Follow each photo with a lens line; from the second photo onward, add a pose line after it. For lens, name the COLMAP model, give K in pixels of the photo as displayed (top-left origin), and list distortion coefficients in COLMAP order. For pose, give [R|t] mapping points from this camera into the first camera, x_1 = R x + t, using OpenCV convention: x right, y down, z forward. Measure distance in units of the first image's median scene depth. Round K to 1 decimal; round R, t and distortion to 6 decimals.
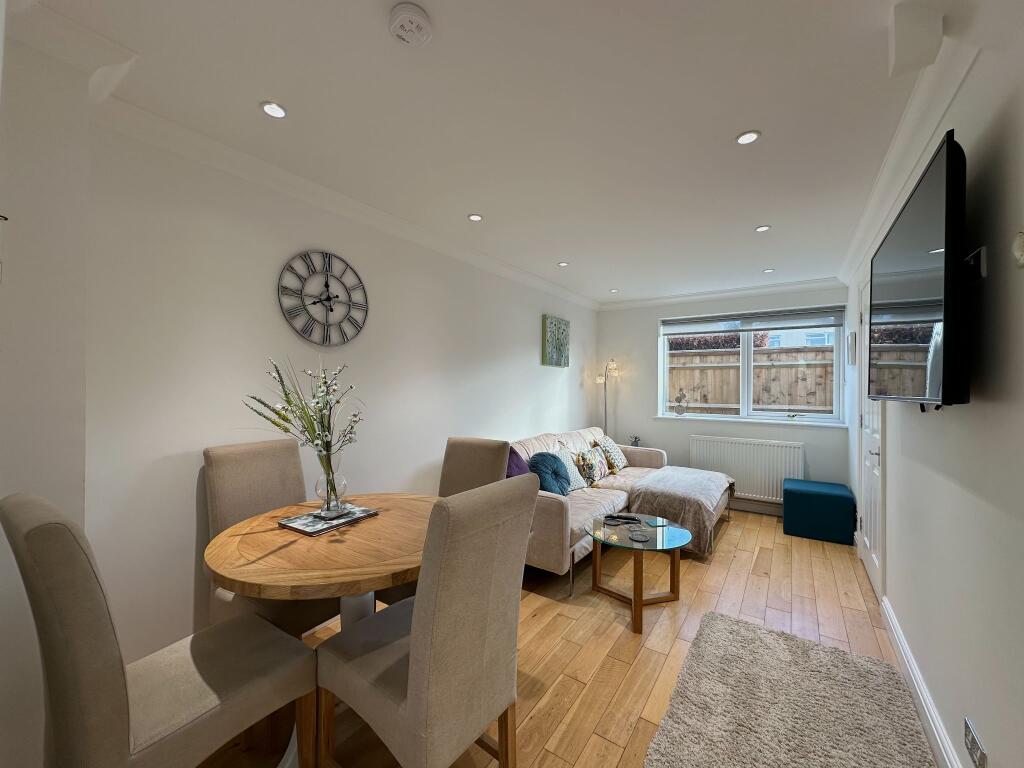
lens RADIAL K [[407.3, 0, 511.9], [0, 407.3, 385.5], [0, 0, 1]] dist [-0.004162, -0.000200]
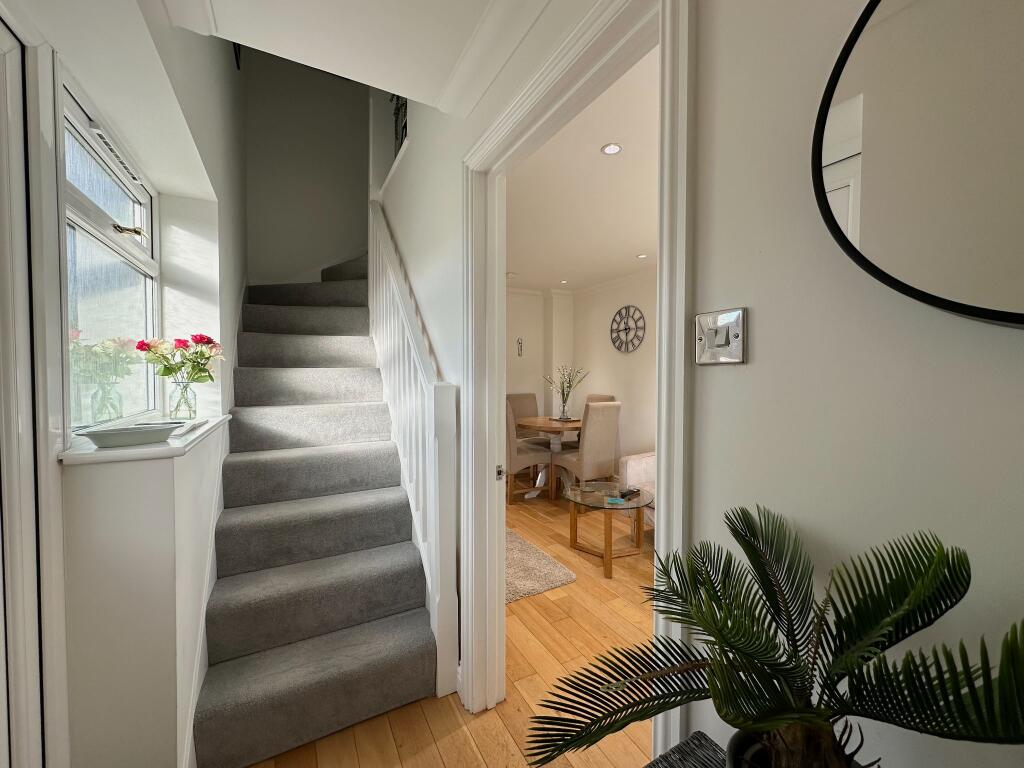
lens RADIAL K [[407.3, 0, 513.4], [0, 407.3, 381.7], [0, 0, 1]] dist [-0.004162, -0.000200]
pose [[-0.440495, 0.014468, -0.897638, 1.609032], [-0.003223, 0.999838, 0.017697, 0.012684], [0.897749, 0.010688, -0.440378, 1.386686]]
